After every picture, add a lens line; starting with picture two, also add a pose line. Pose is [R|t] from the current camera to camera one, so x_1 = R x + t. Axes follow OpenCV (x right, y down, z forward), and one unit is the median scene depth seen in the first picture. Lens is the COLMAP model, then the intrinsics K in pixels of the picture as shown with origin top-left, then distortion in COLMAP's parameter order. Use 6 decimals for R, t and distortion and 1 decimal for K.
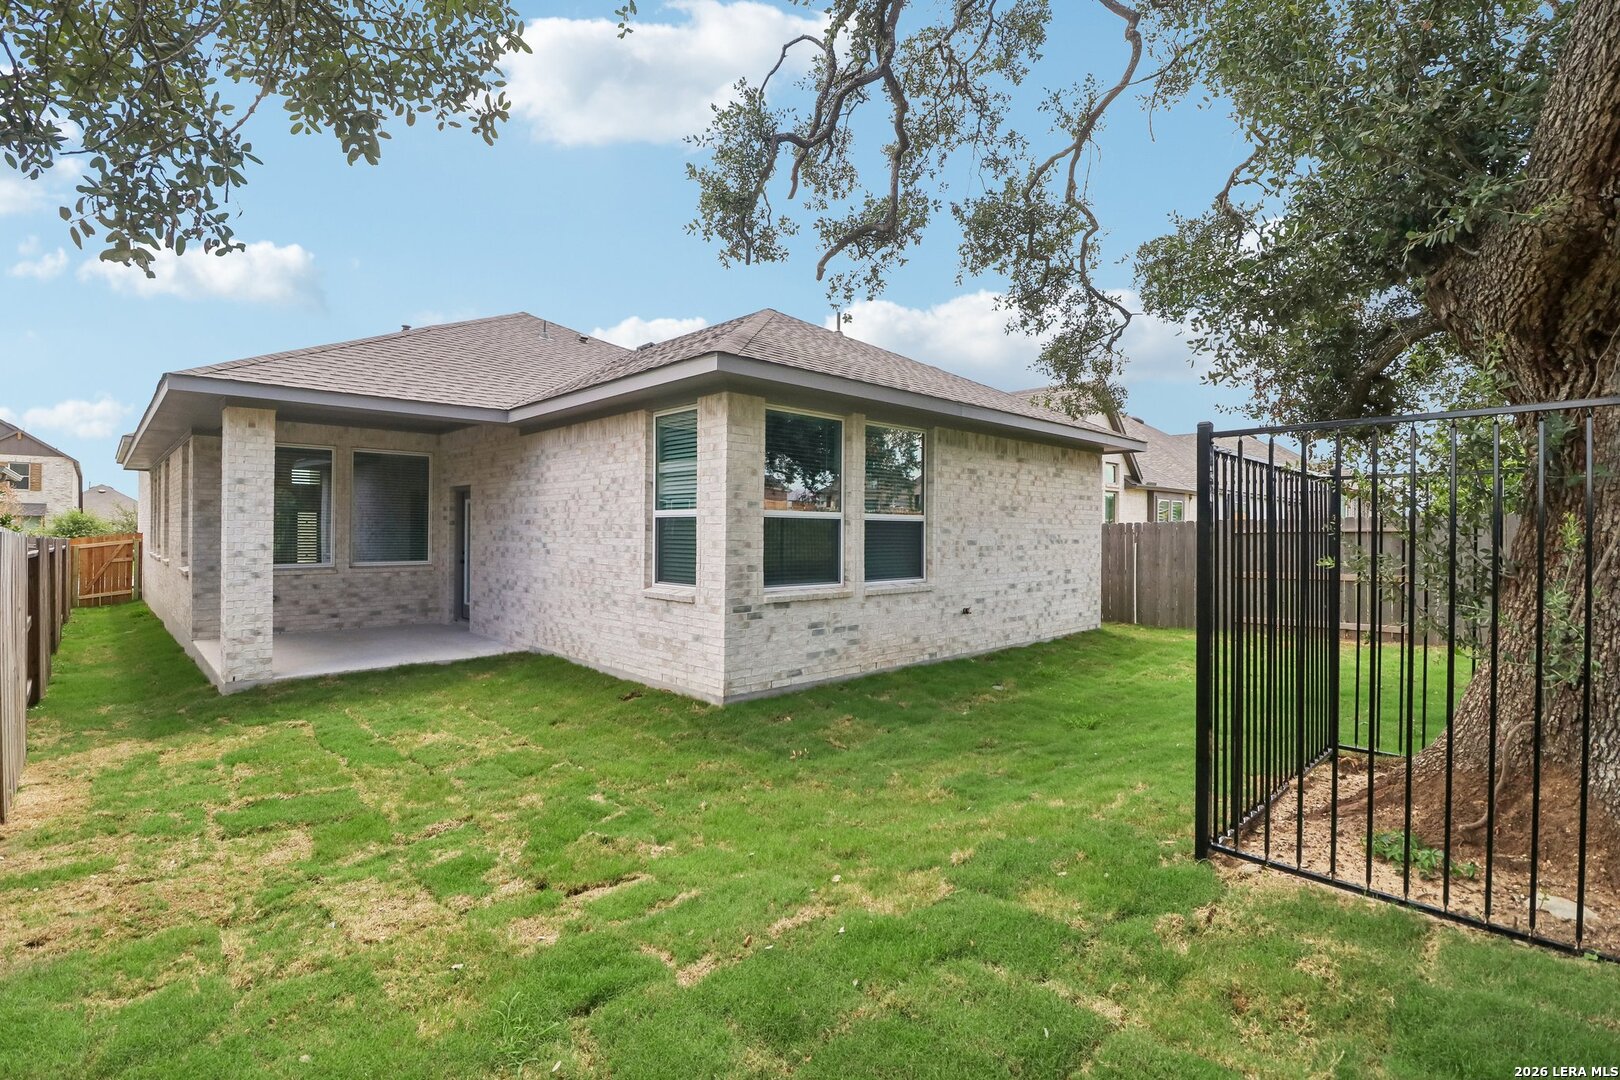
lens RADIAL K [[750.2, 0, 814.5], [0, 750.2, 529.8], [0, 0, 1]] dist [0.003867, -0.007101]
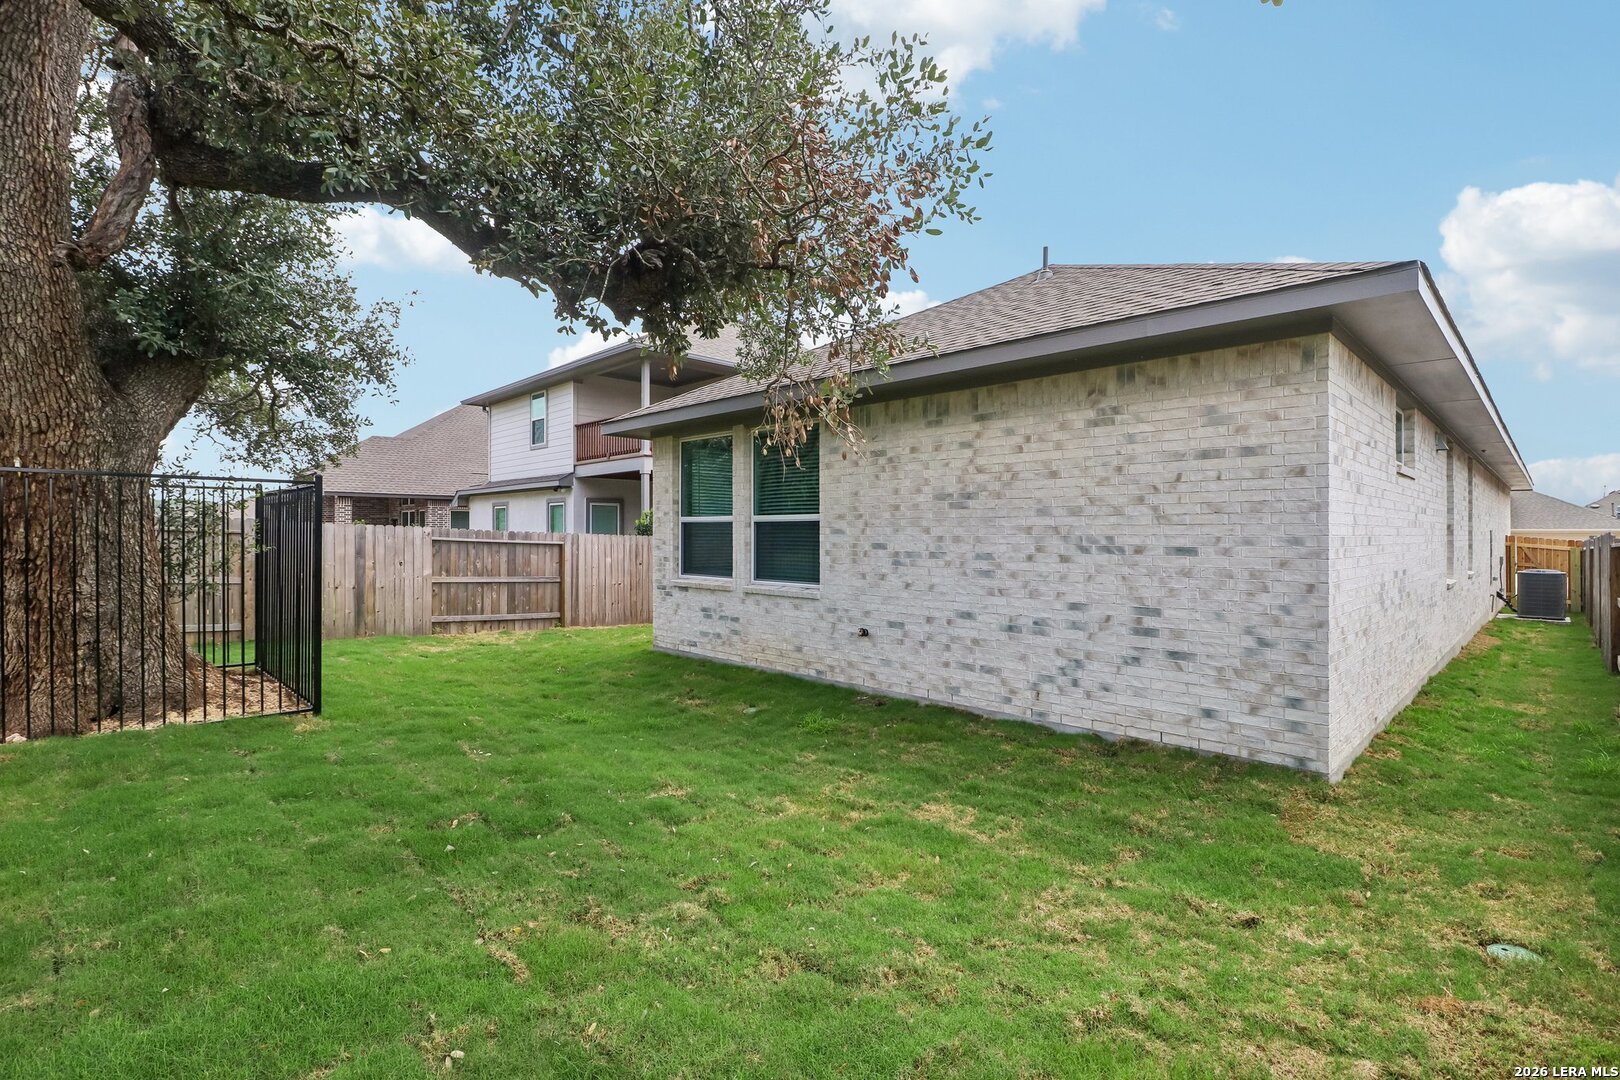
lens RADIAL K [[750.2, 0, 811.2], [0, 750.2, 536.0], [0, 0, 1]] dist [0.003867, -0.007101]
pose [[0.023567, -0.002533, -0.999719, 1.050395], [0.000015, 0.999997, -0.002533, 0.009415], [0.999722, 0.000045, 0.023567, 0.983062]]
